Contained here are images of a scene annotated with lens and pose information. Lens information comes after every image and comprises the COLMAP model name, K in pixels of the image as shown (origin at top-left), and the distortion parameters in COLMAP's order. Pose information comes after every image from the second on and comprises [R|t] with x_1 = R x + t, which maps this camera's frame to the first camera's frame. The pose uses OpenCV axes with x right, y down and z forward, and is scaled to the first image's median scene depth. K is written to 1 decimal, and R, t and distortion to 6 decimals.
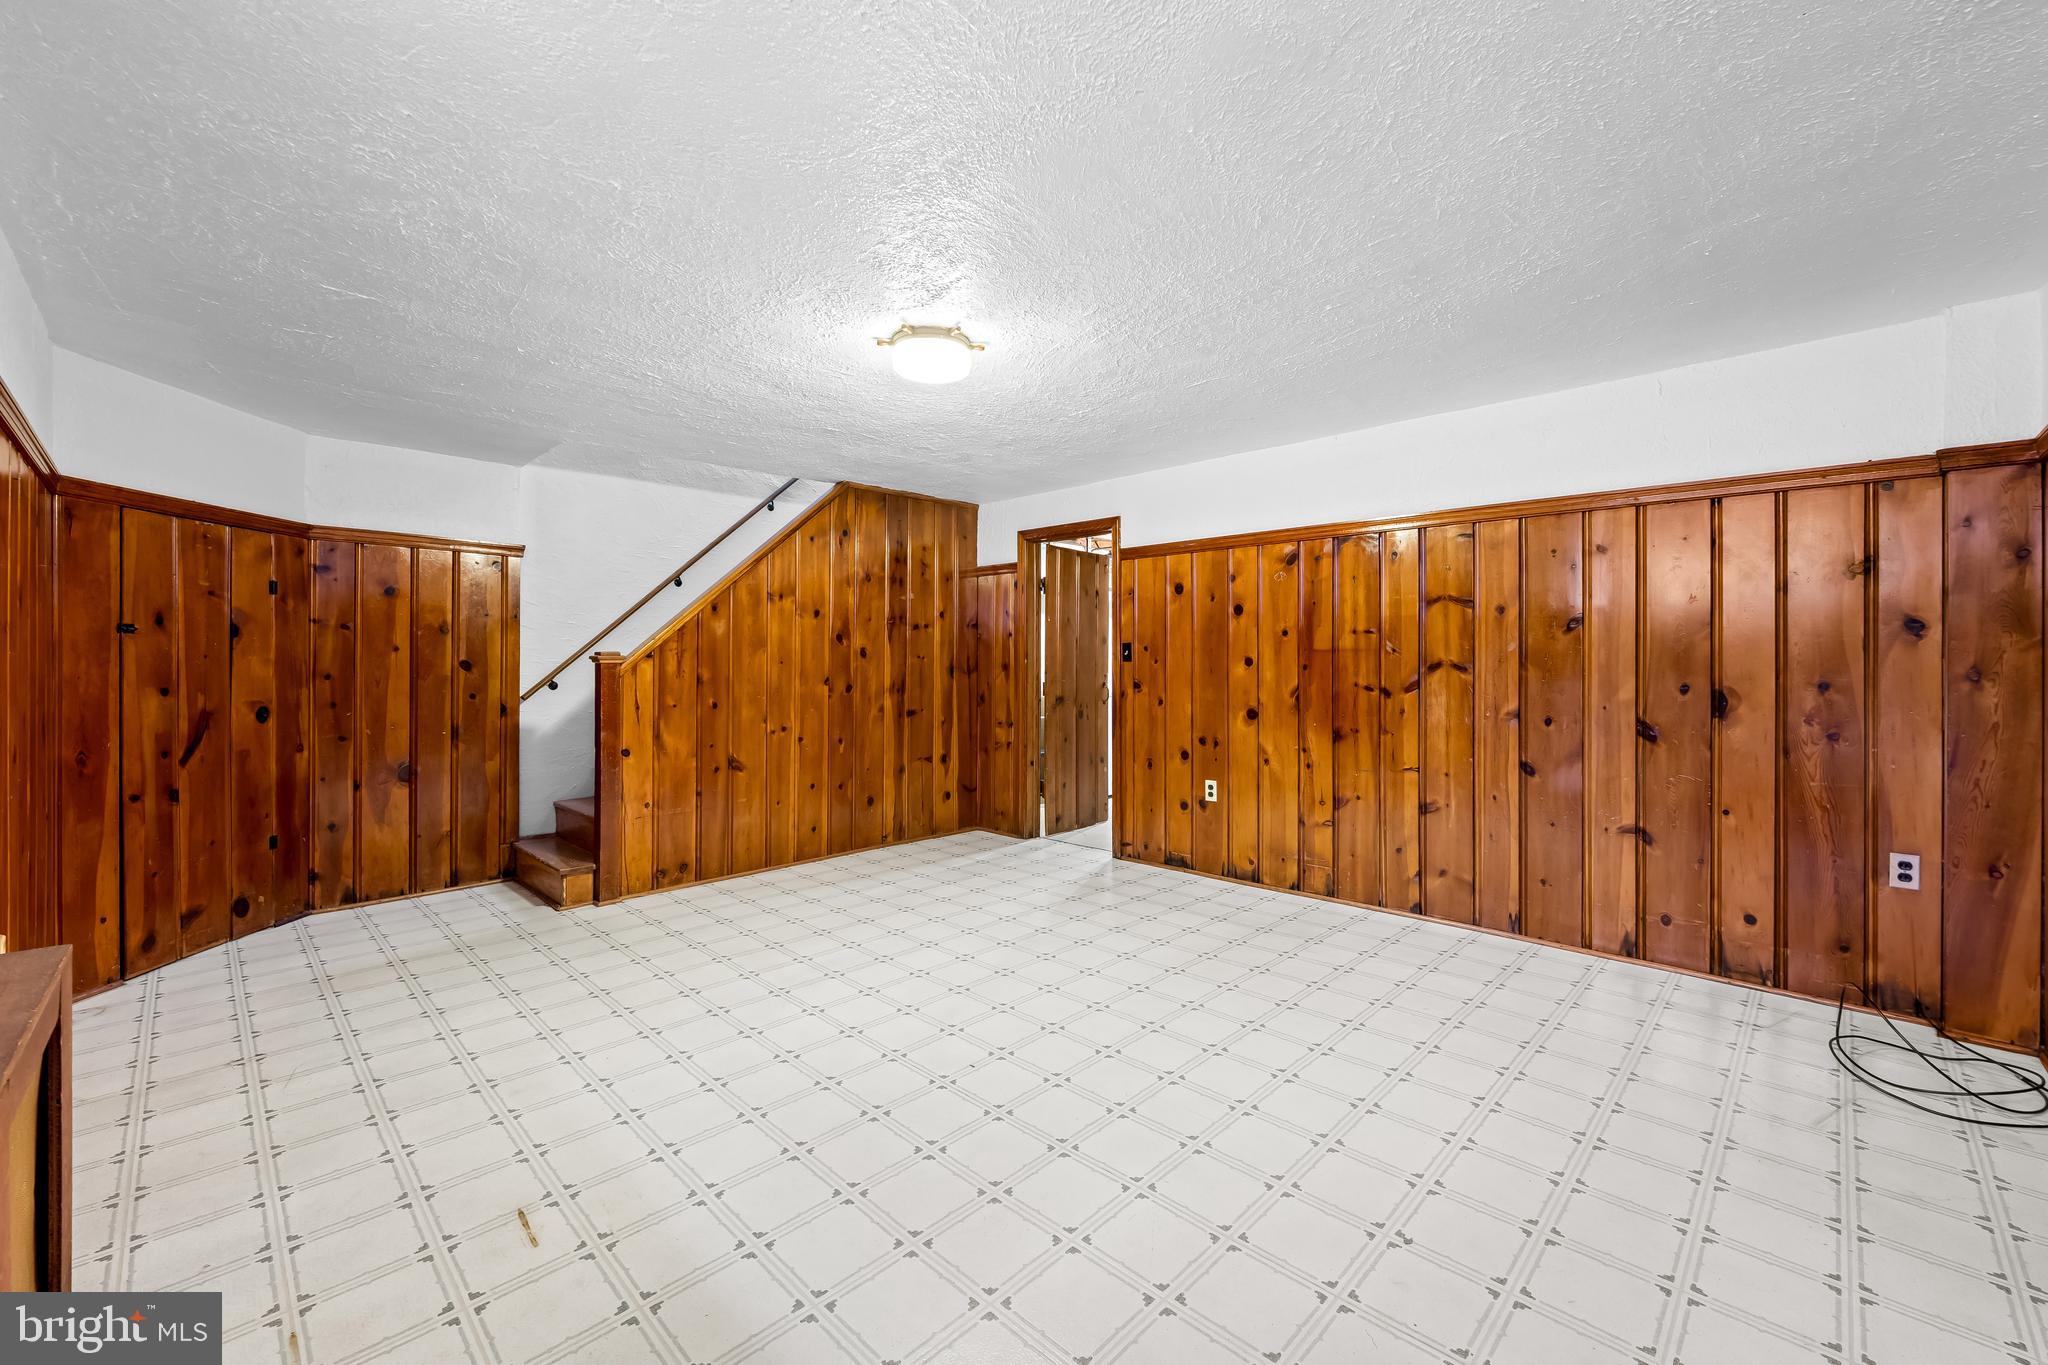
lens RADIAL K [[820.8, 0, 1028.8], [0, 820.8, 667.5], [0, 0, 1]] dist [-0.007840, 0.000067]
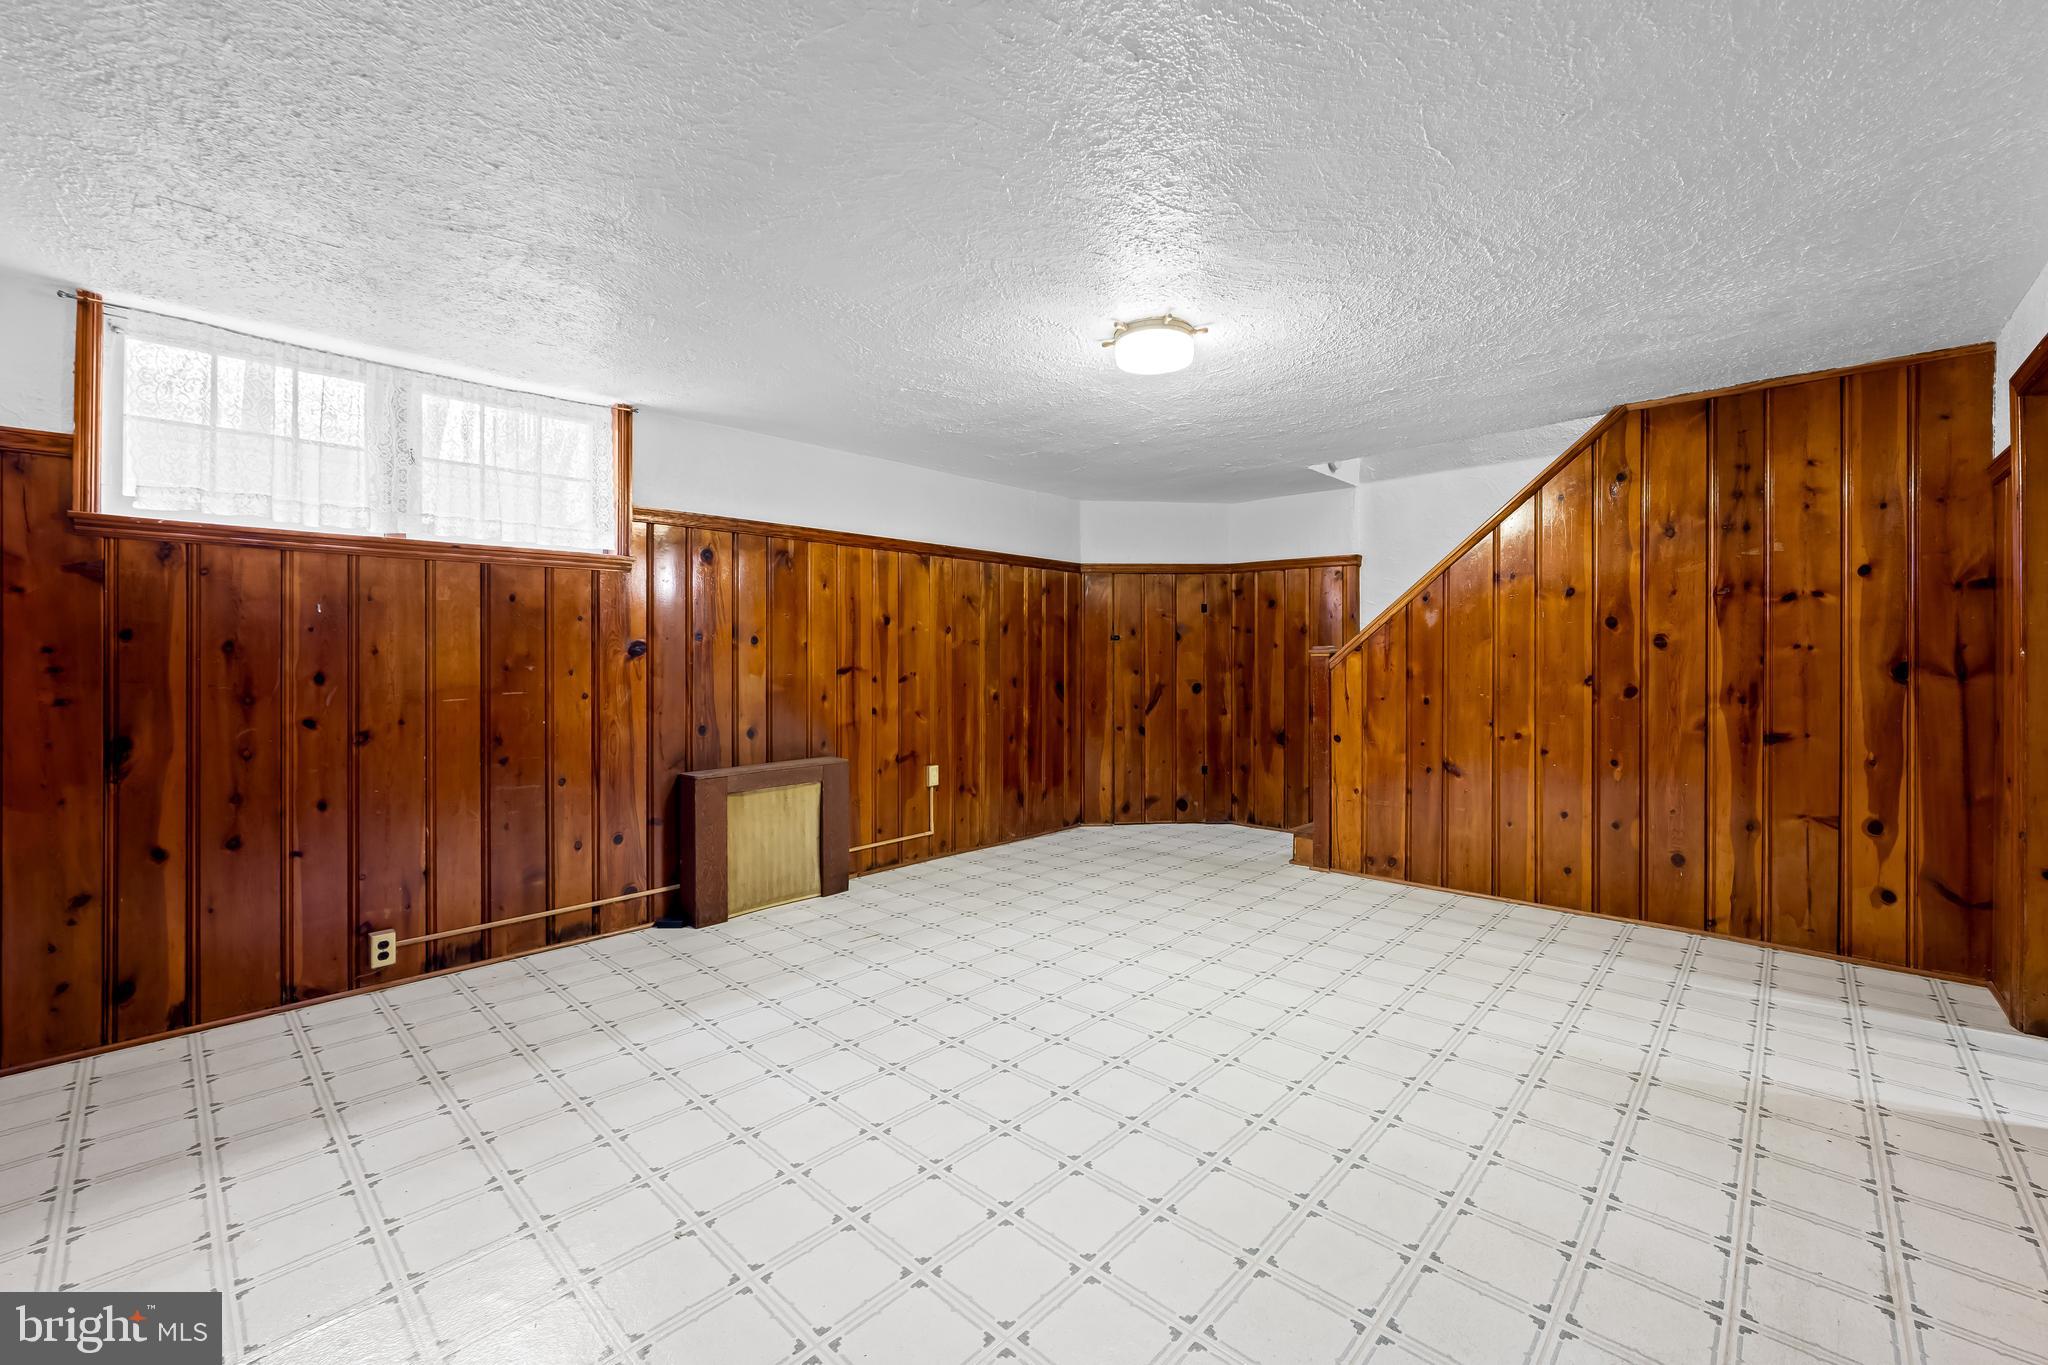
lens RADIAL K [[820.8, 0, 1029.5], [0, 820.8, 662.5], [0, 0, 1]] dist [-0.007840, 0.000067]
pose [[0.031838, 0.009254, -0.999450, 0.646185], [-0.003520, 0.999952, 0.009147, -0.006588], [0.999487, 0.003227, 0.031869, 0.610746]]
